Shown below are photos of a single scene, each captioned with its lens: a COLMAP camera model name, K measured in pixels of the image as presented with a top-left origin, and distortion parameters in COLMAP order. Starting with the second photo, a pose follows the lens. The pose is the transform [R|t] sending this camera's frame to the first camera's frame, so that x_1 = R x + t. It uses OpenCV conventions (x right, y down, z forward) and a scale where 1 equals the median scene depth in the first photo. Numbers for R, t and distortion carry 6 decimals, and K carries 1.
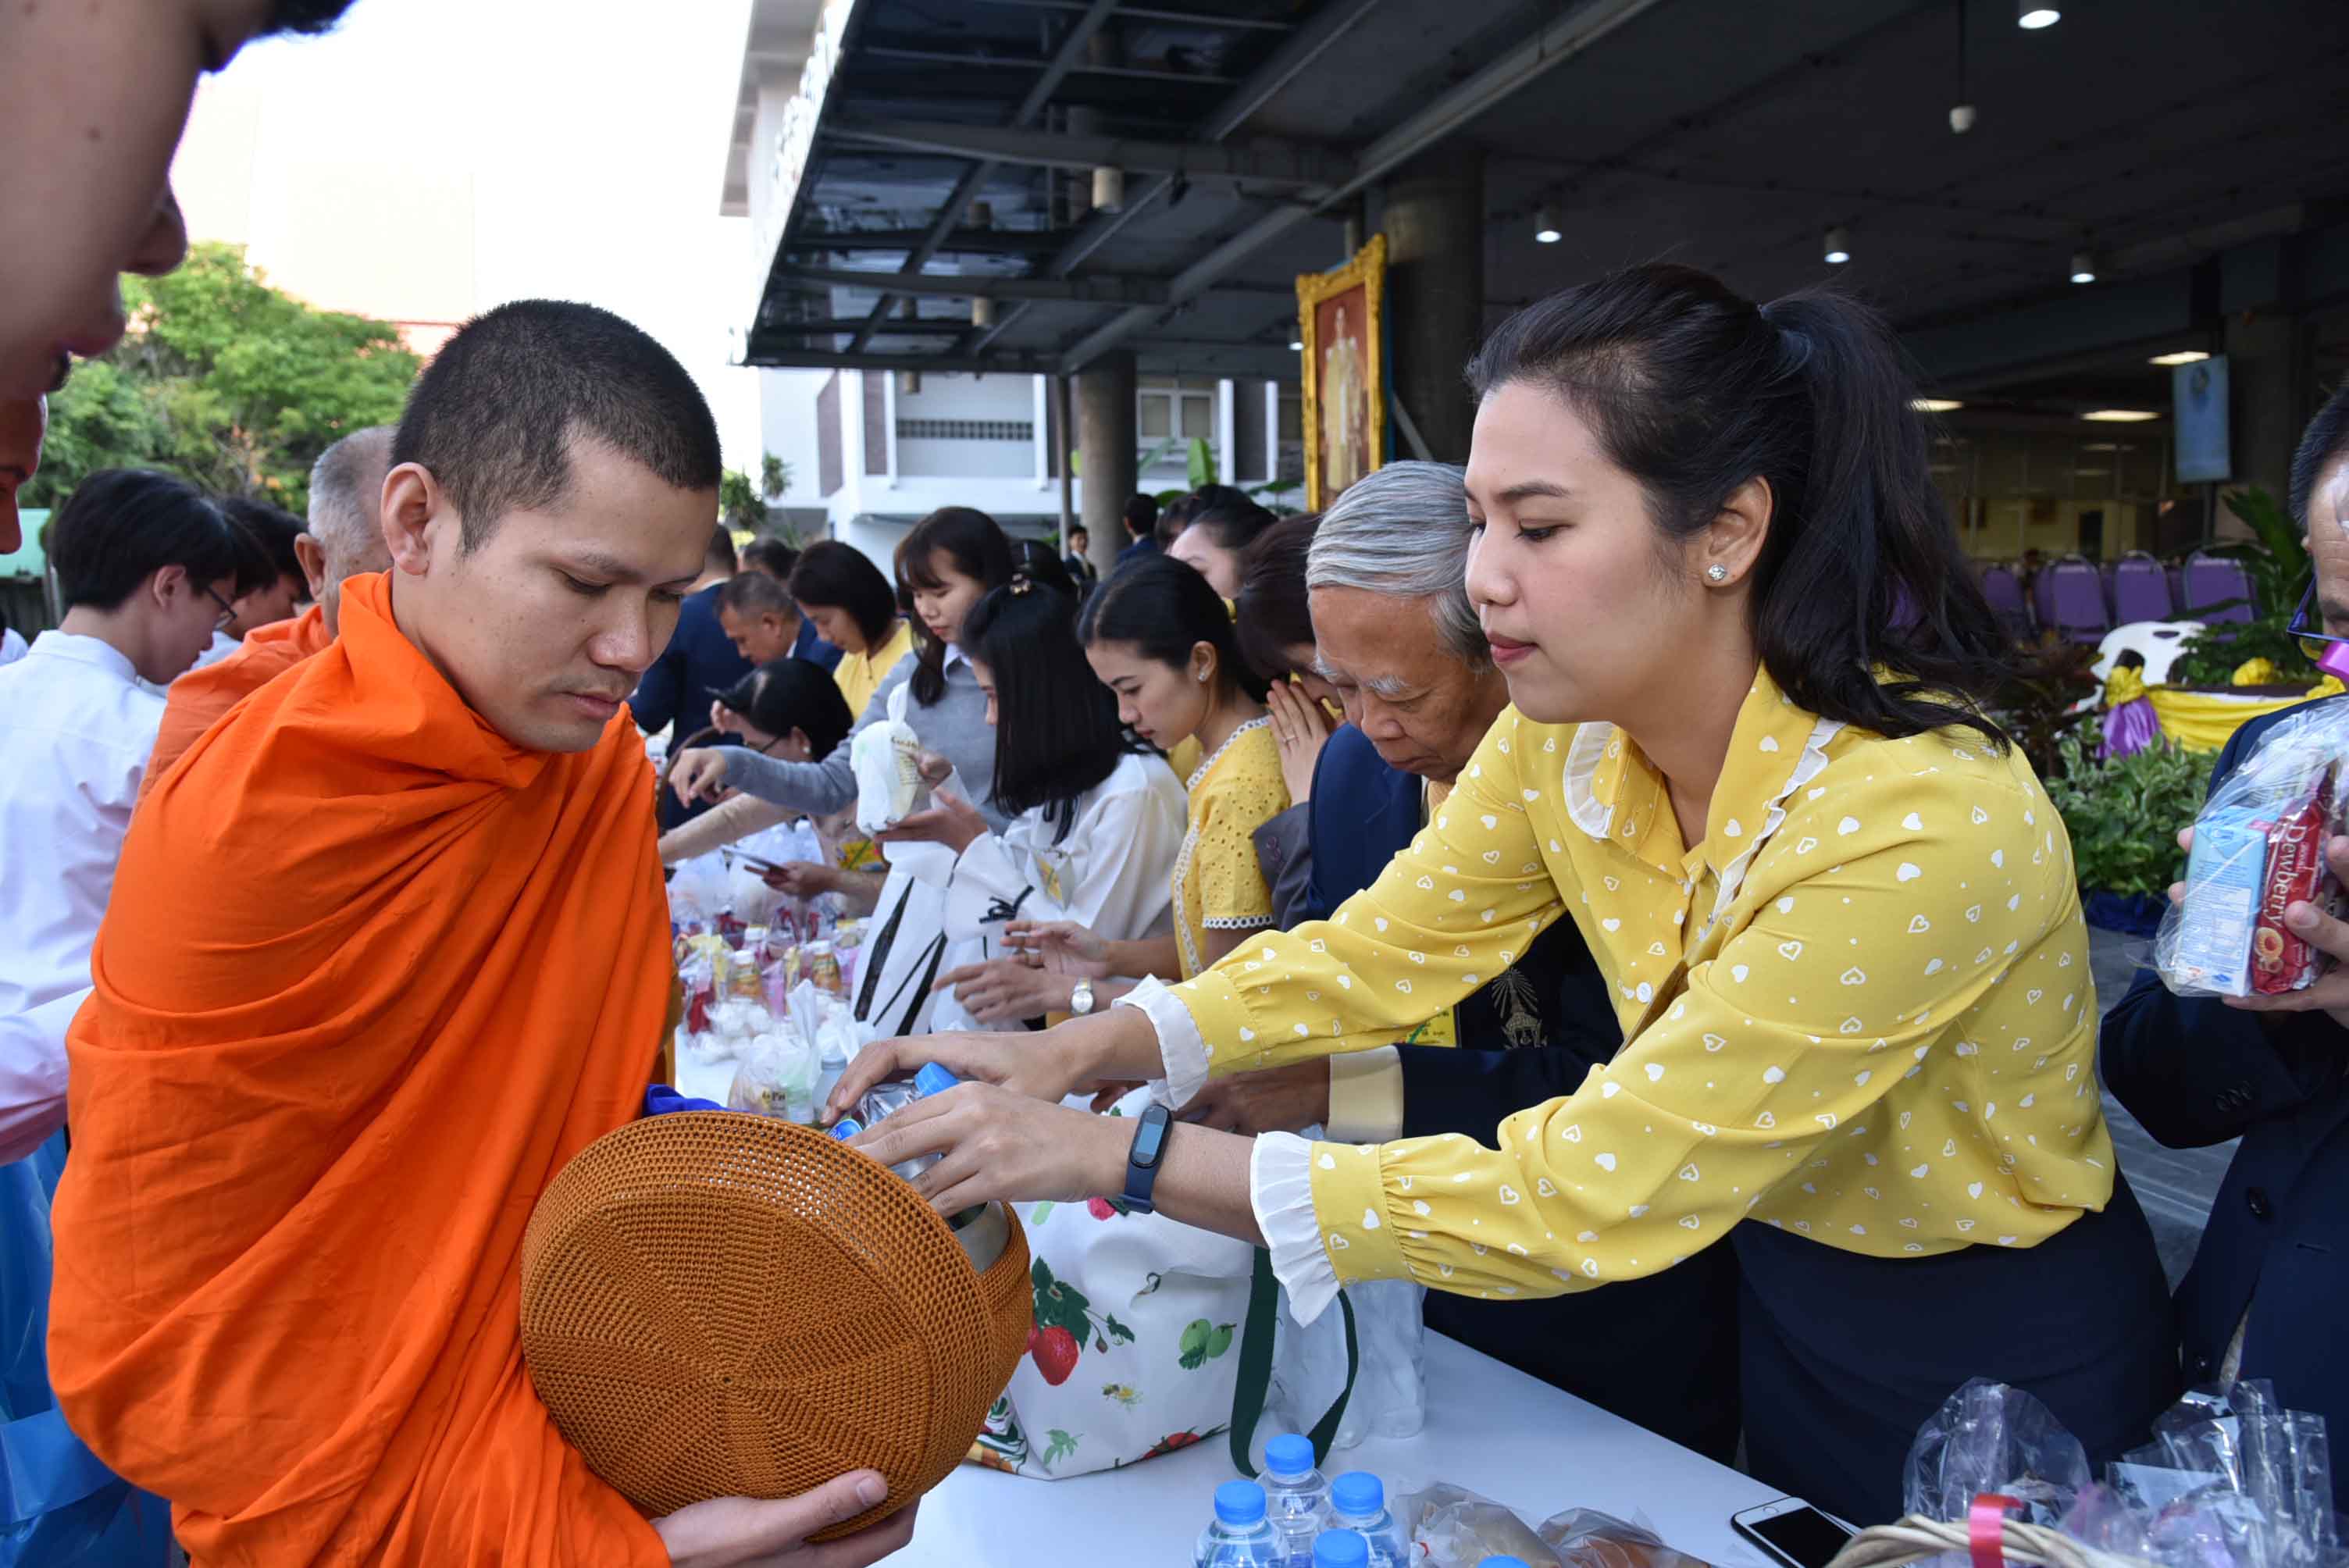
lens RADIAL K [[1555.4, 0, 1173.5], [0, 1555.4, 787.8], [0, 0, 1]] dist [-0.037744, 0.005451]
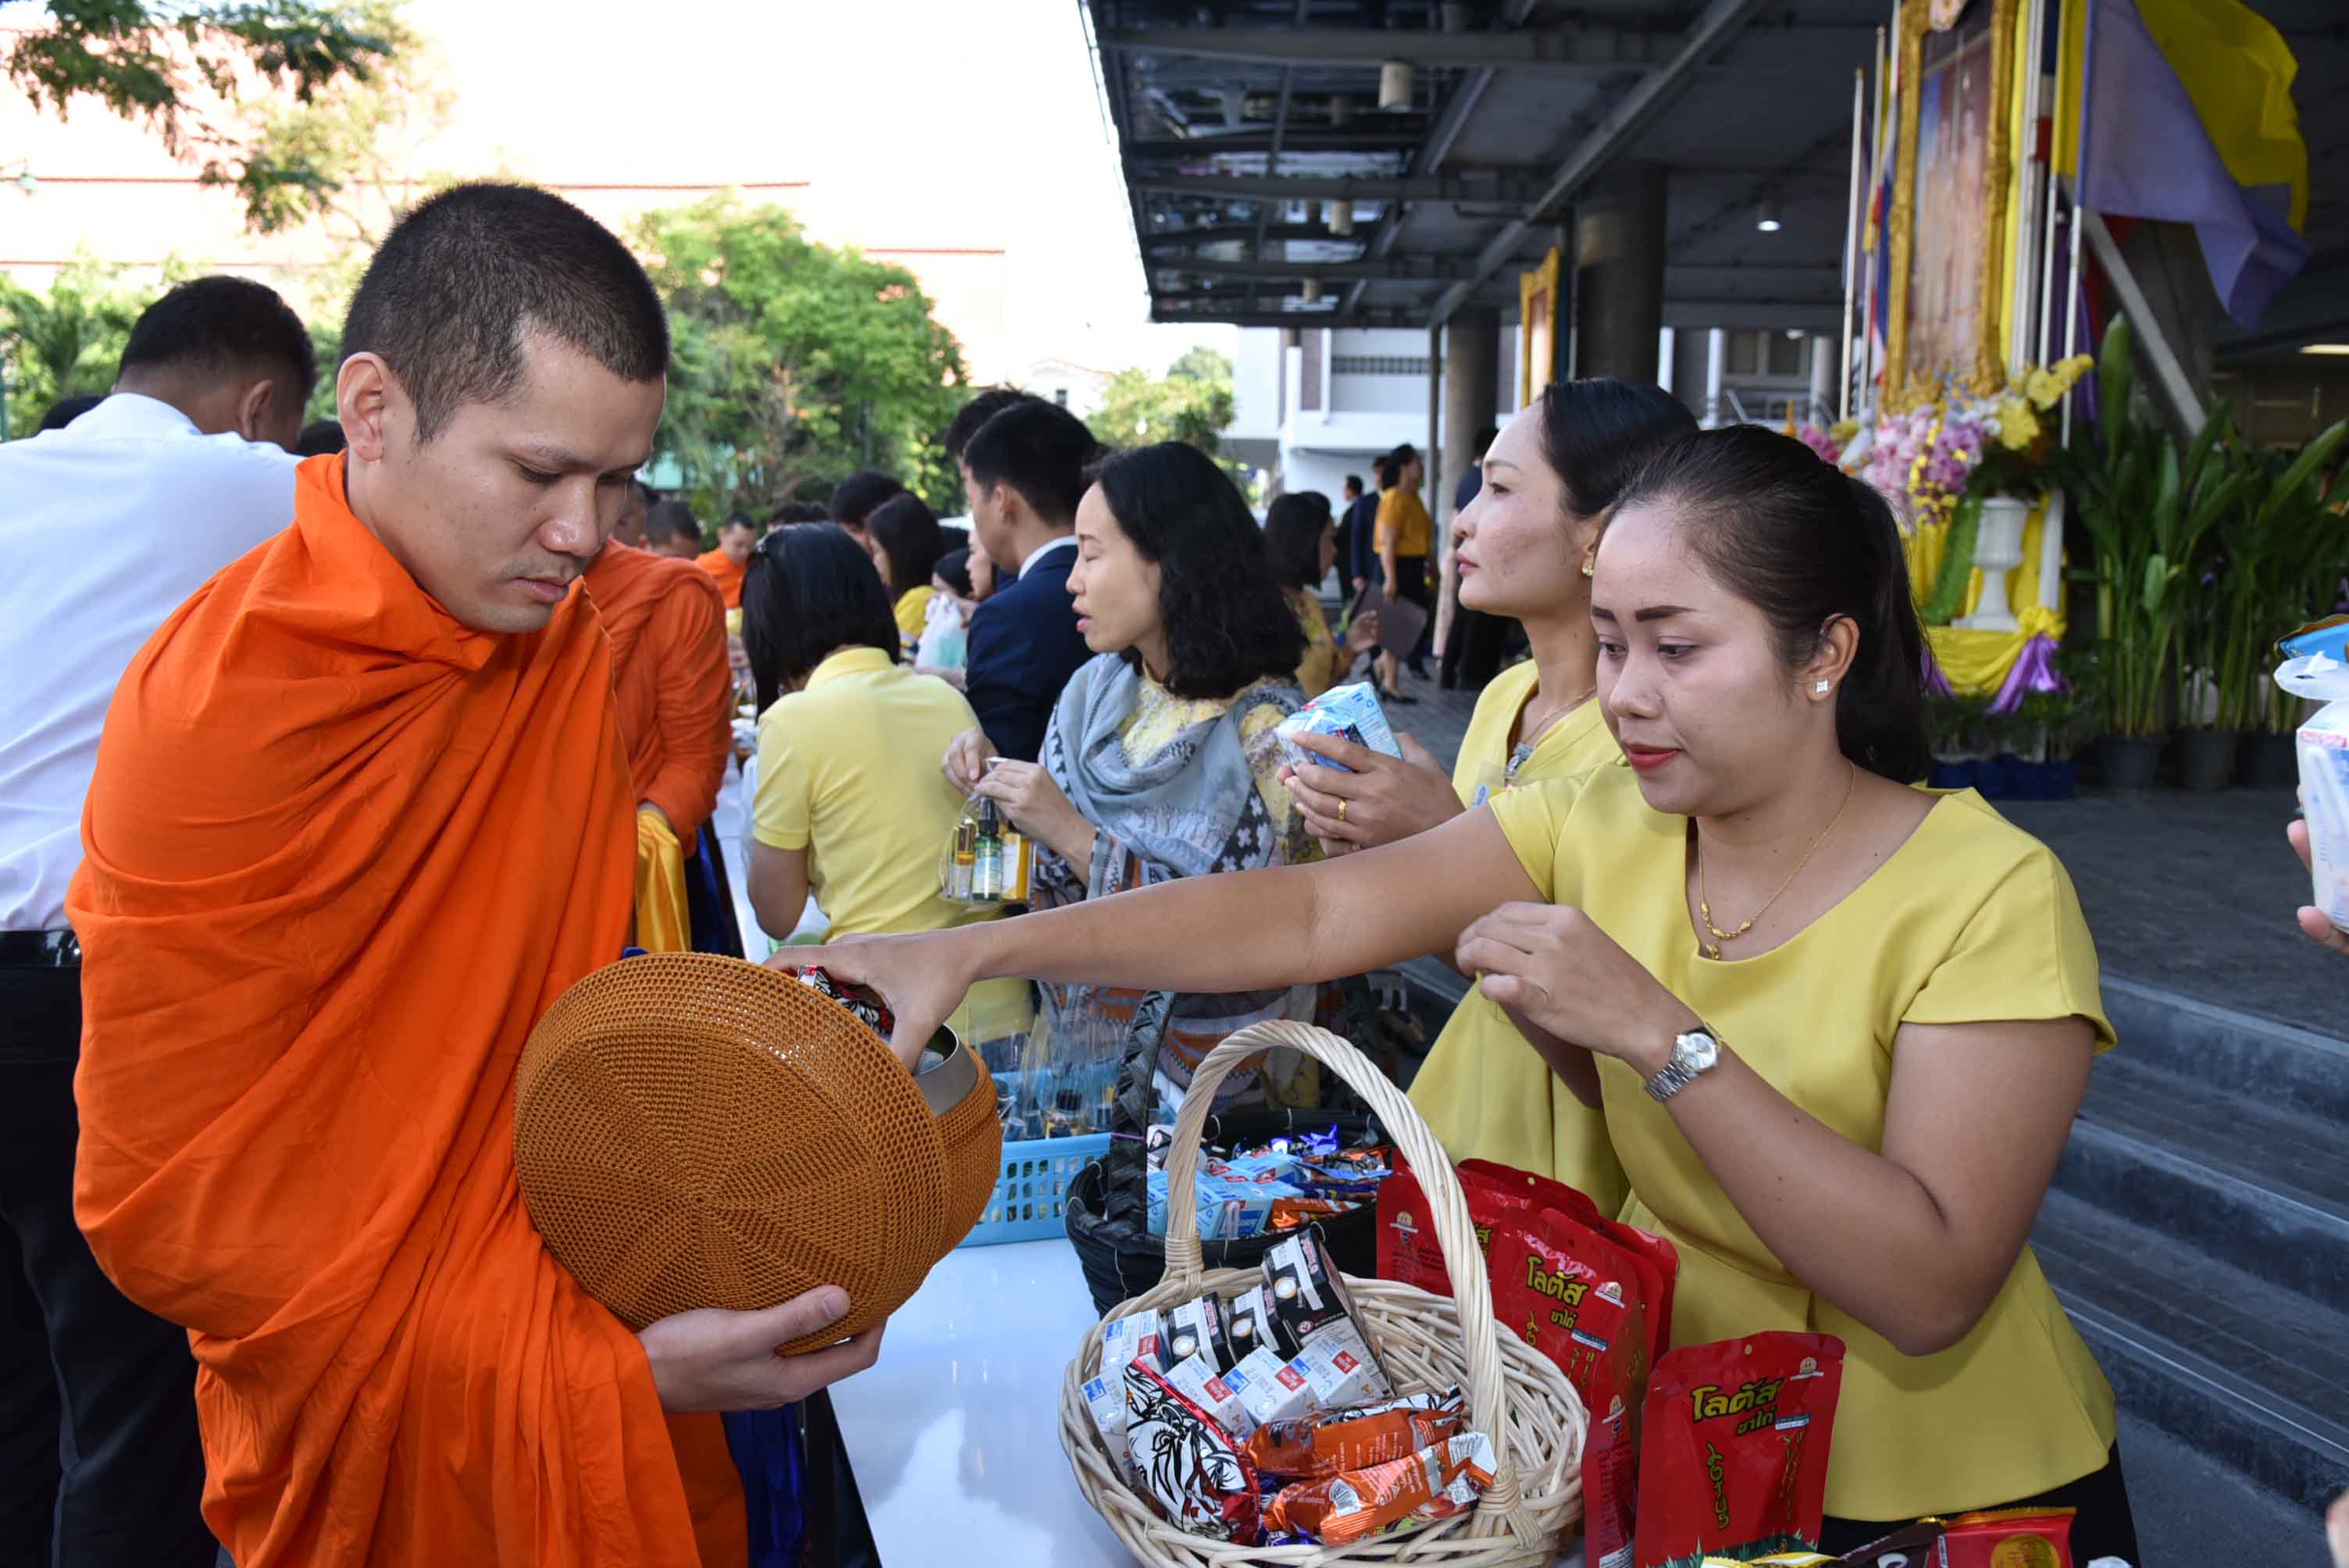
lens RADIAL K [[1773.0, 0, 1180.8], [0, 1773.0, 784.2], [0, 0, 1]] dist [-0.040533, 0.012309]
pose [[0.942214, 0.072718, -0.327023, 0.165398], [-0.064498, 0.997271, 0.035925, 0.017745], [0.328743, -0.012757, 0.944333, -0.205545]]
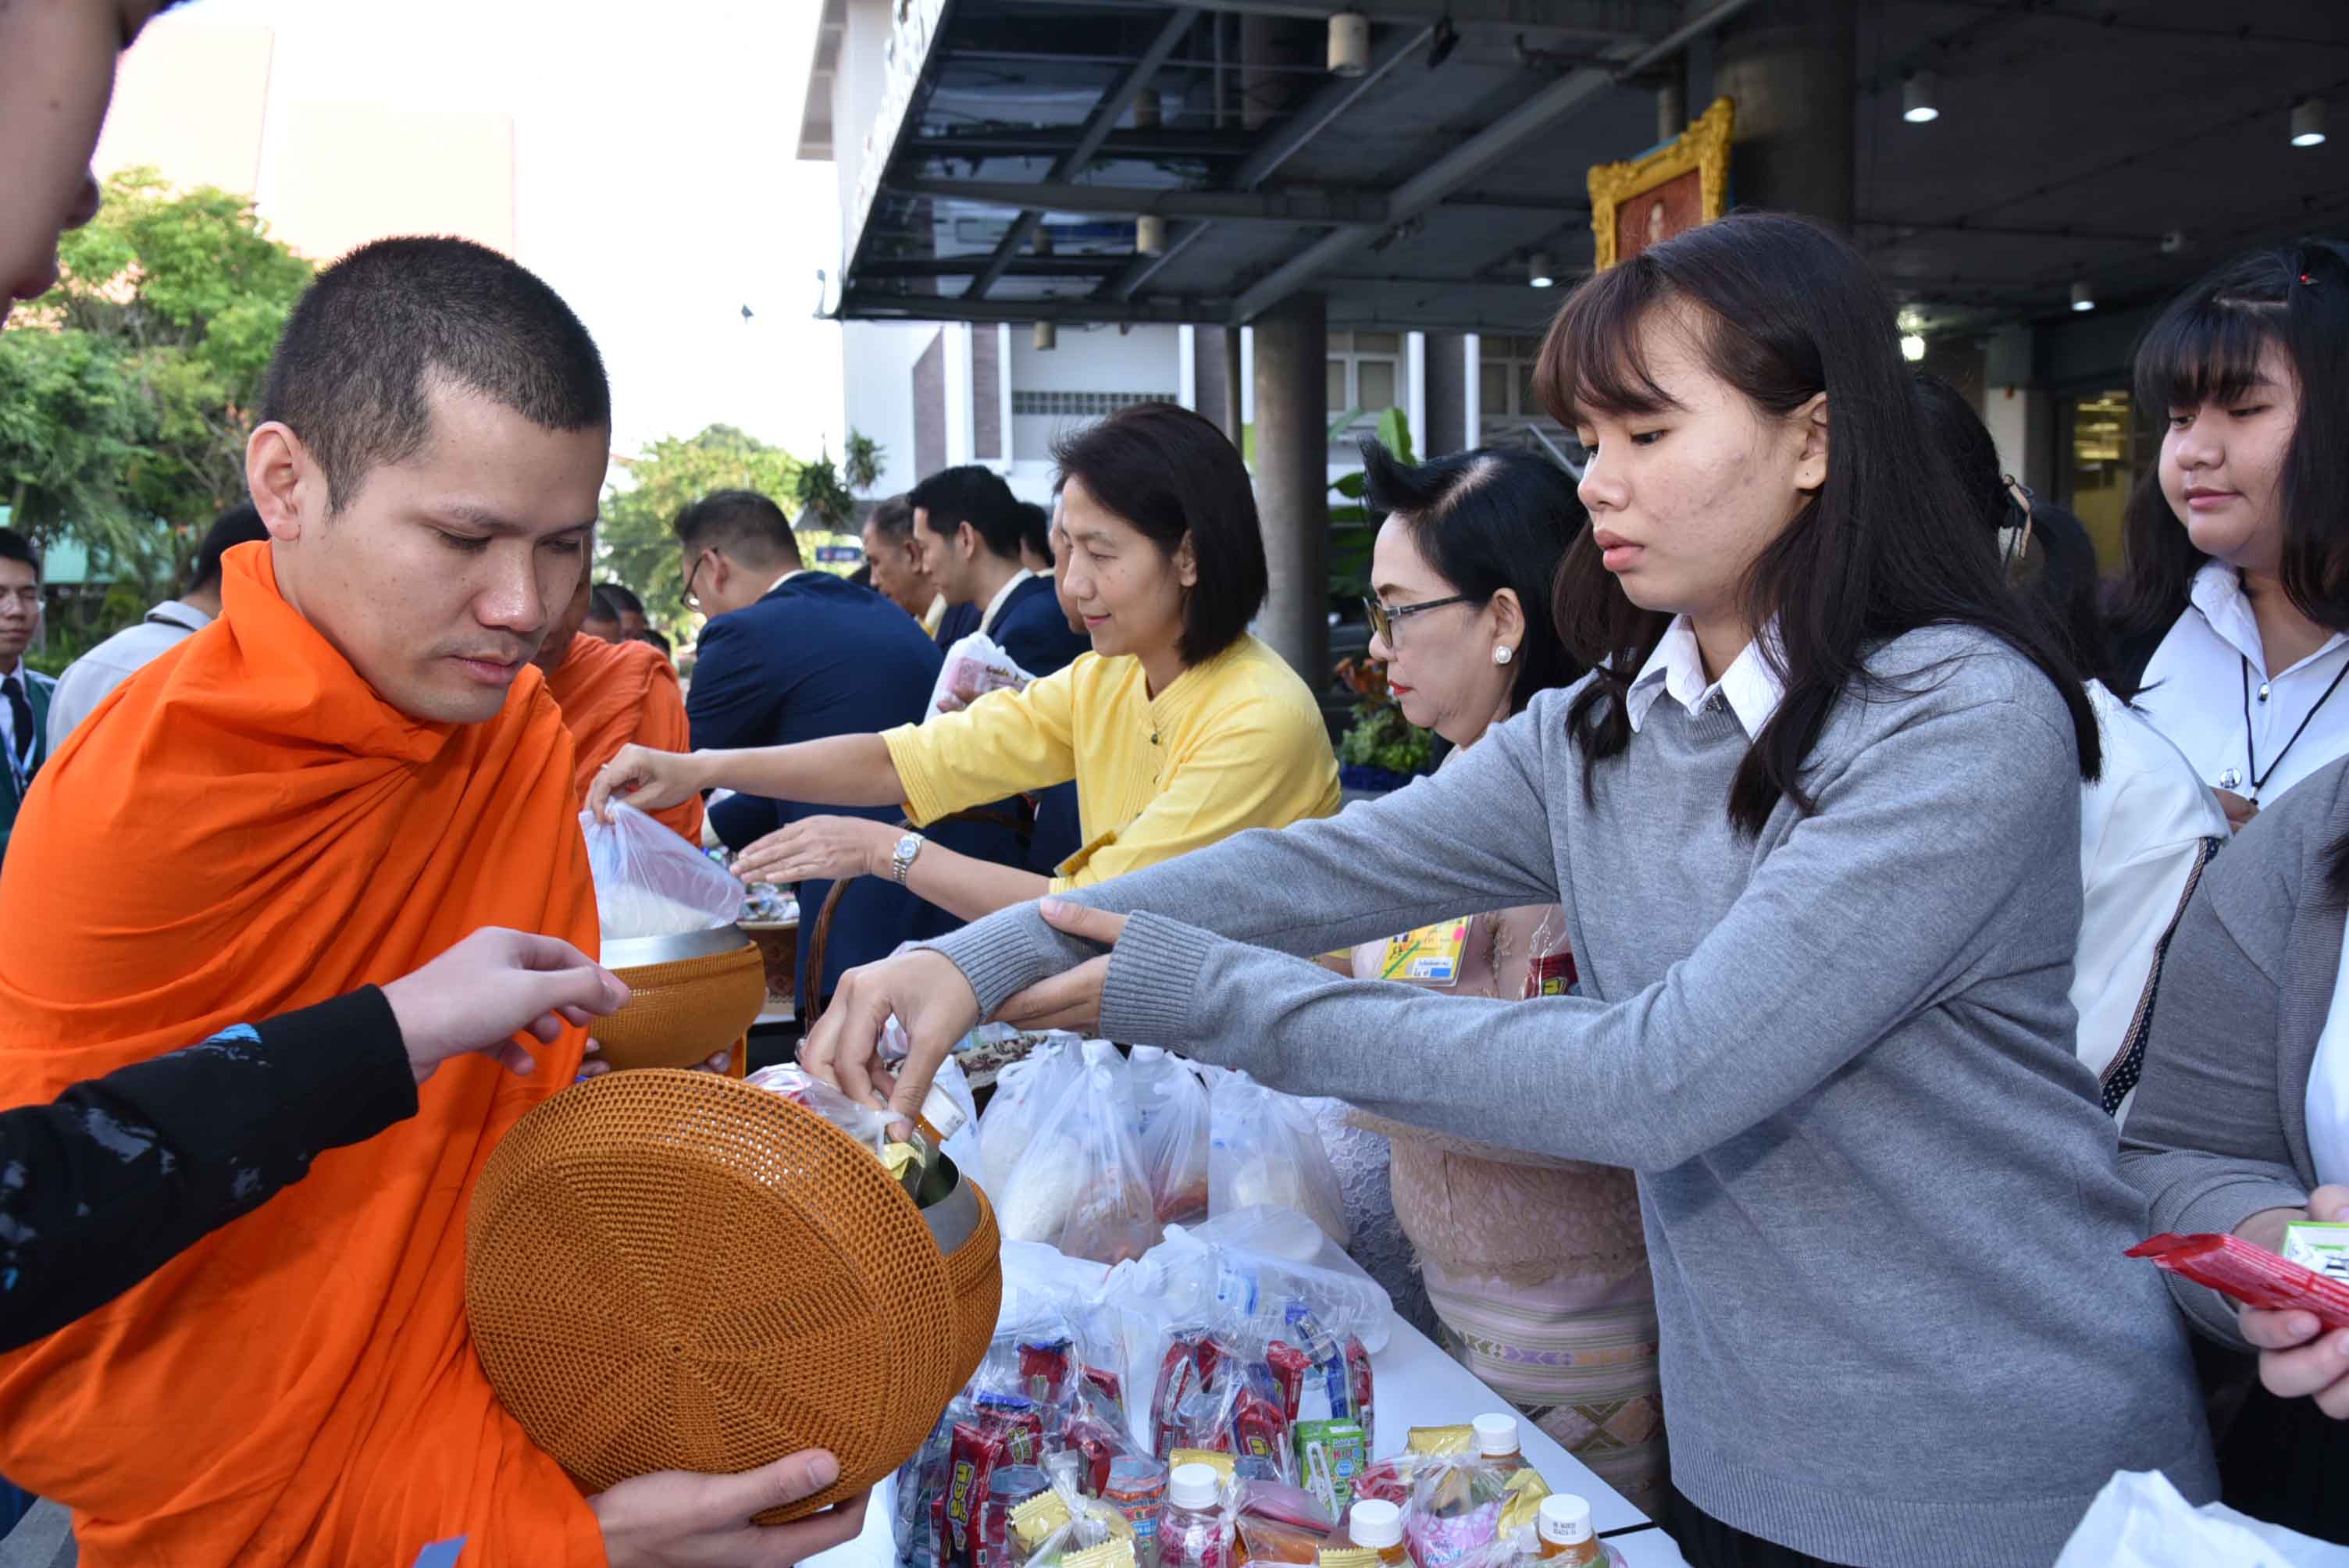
lens RADIAL K [[1805.9, 0, 1177.2], [0, 1805.9, 793.6], [0, 0, 1]] dist [-0.032750, 0.002599]
pose [[0.997614, 0.005038, -0.068856, -0.030414], [-0.006543, 0.999744, -0.021657, -0.005814], [0.068729, 0.022055, 0.997392, 0.072837]]
